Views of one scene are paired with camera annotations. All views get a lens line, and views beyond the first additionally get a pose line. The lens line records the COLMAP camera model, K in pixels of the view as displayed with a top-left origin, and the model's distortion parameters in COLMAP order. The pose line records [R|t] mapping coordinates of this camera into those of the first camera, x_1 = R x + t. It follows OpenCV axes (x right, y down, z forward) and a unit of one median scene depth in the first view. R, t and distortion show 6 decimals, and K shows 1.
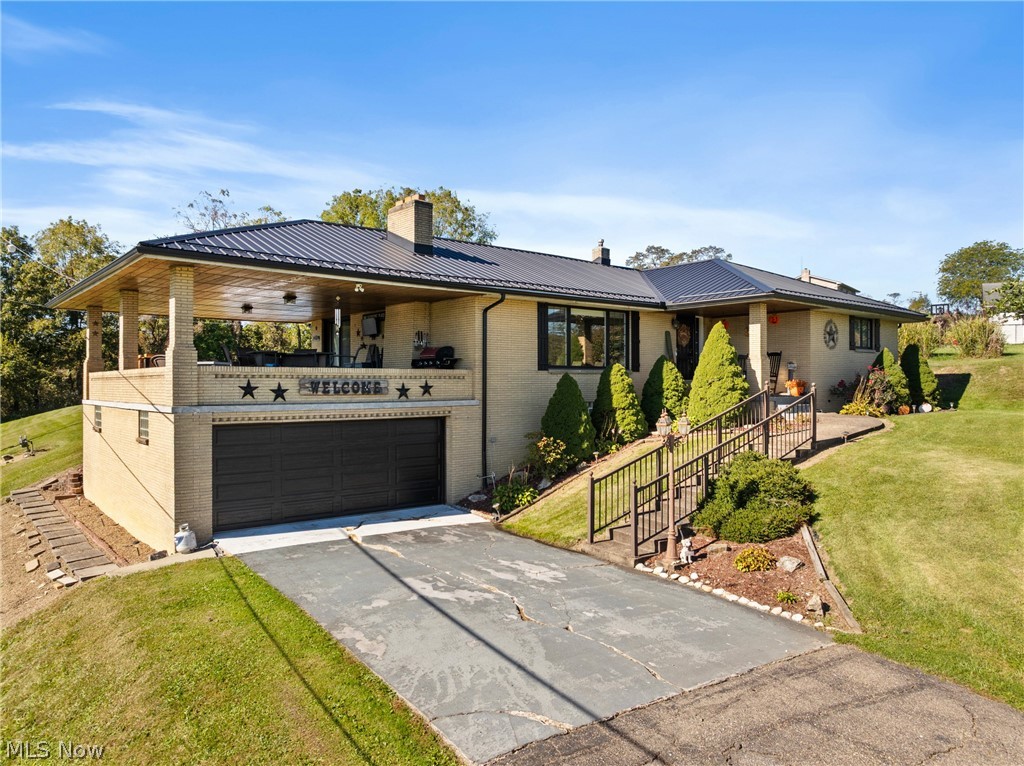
lens RADIAL K [[718.6, 0, 512.0], [0, 718.6, 383.0], [0, 0, 1]] dist [-0.010444, -0.002642]
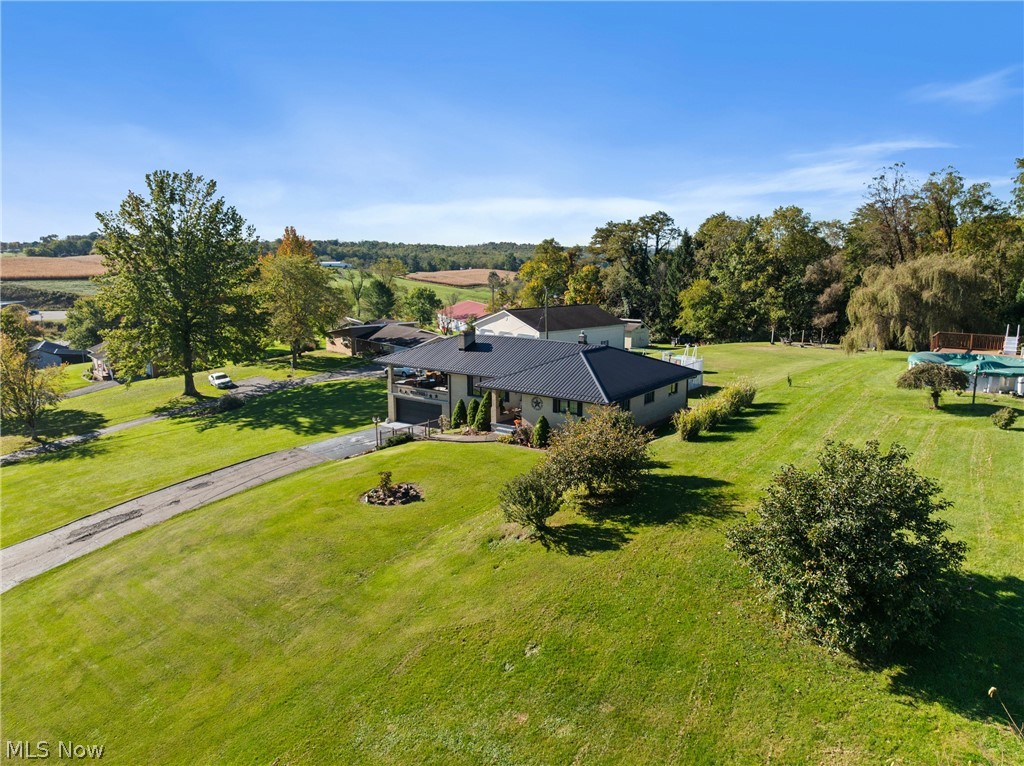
lens RADIAL K [[718.6, 0, 512.0], [0, 718.6, 383.0], [0, 0, 1]] dist [-0.010444, -0.002642]
pose [[0.198593, 0.180514, -0.963315, 3.241445], [0.006250, 0.982639, 0.185424, -0.685741], [0.980062, -0.042845, 0.194017, 0.675608]]
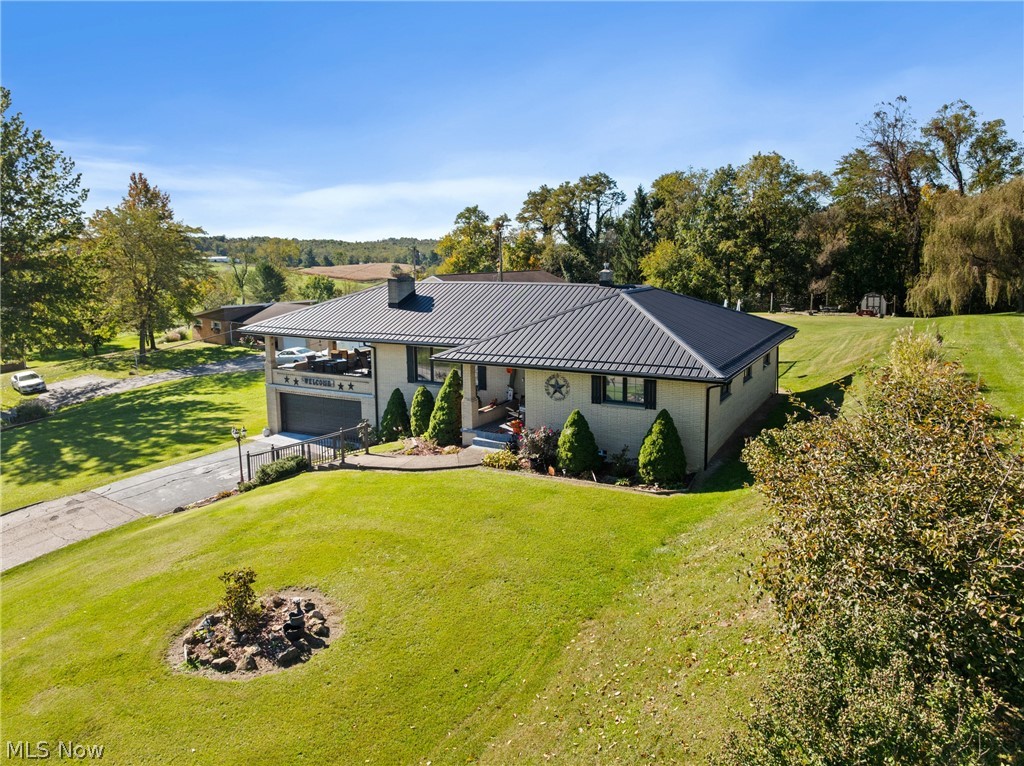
lens RADIAL K [[732.1, 0, 513.3], [0, 732.1, 330.4], [0, 0, 1]] dist [-0.043889, -0.001311]
pose [[0.332103, 0.102744, -0.937631, 1.910019], [0.016624, 0.993258, 0.114728, -0.370295], [0.943097, -0.053689, 0.328156, 0.754549]]
